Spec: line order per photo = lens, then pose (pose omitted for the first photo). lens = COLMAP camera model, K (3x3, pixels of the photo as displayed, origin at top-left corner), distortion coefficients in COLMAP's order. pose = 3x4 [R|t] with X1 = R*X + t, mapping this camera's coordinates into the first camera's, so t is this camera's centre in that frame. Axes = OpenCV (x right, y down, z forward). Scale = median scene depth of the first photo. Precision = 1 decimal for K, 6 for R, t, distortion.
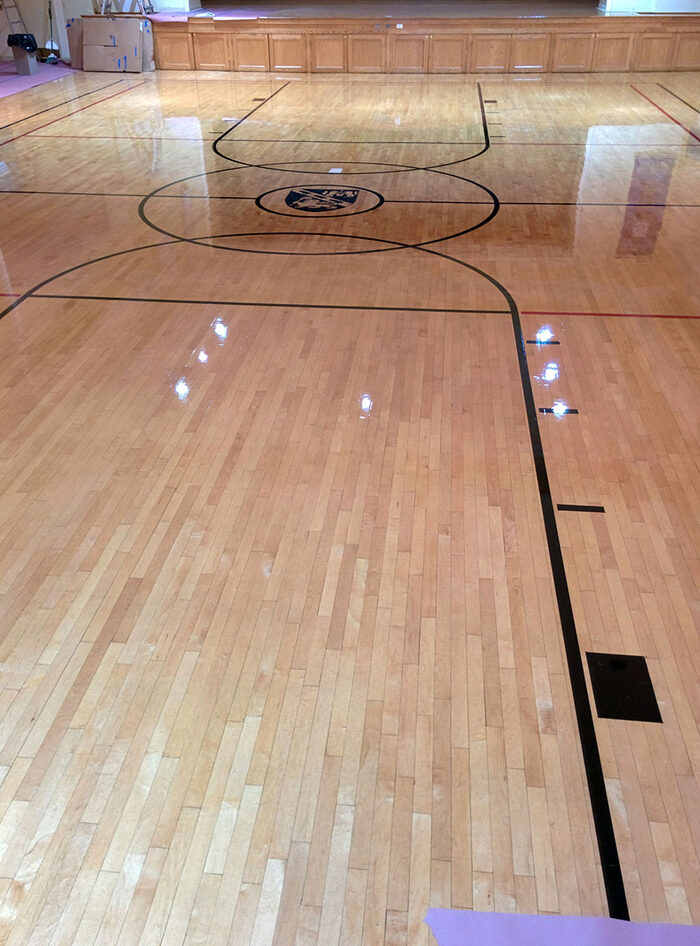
lens RADIAL K [[850.9, 0, 348.5], [0, 850.9, 500.2], [0, 0, 1]] dist [0.091480, -0.098932]
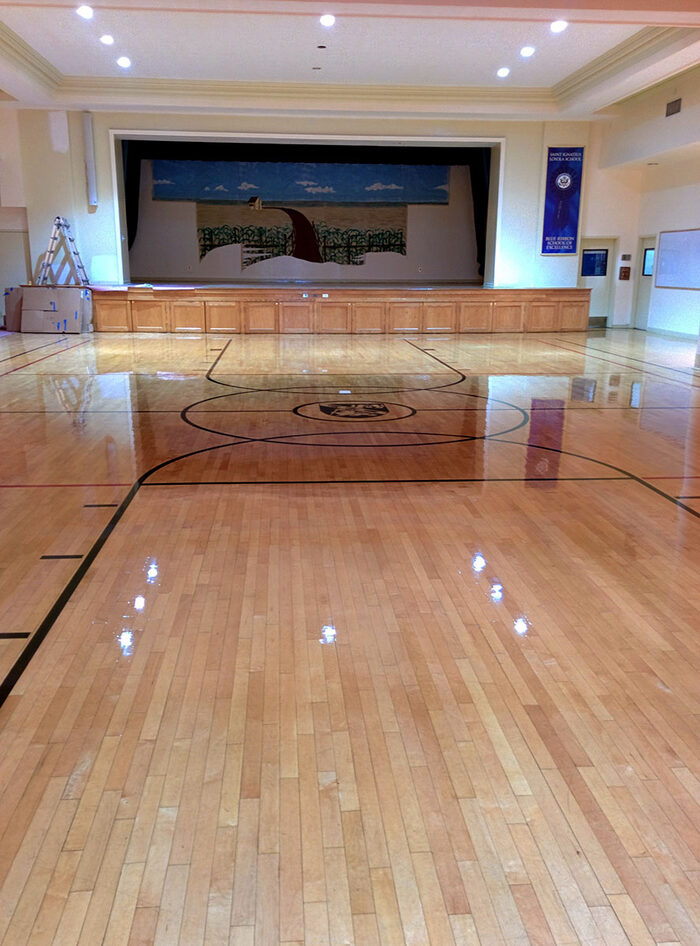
lens RADIAL K [[850.9, 0, 348.5], [0, 850.9, 500.2], [0, 0, 1]] dist [0.091480, -0.098932]
pose [[0.983765, -0.036400, 0.175732, -0.115545], [0.086369, 0.954385, -0.285815, 0.025211], [-0.157312, 0.296353, 0.942034, 0.030251]]
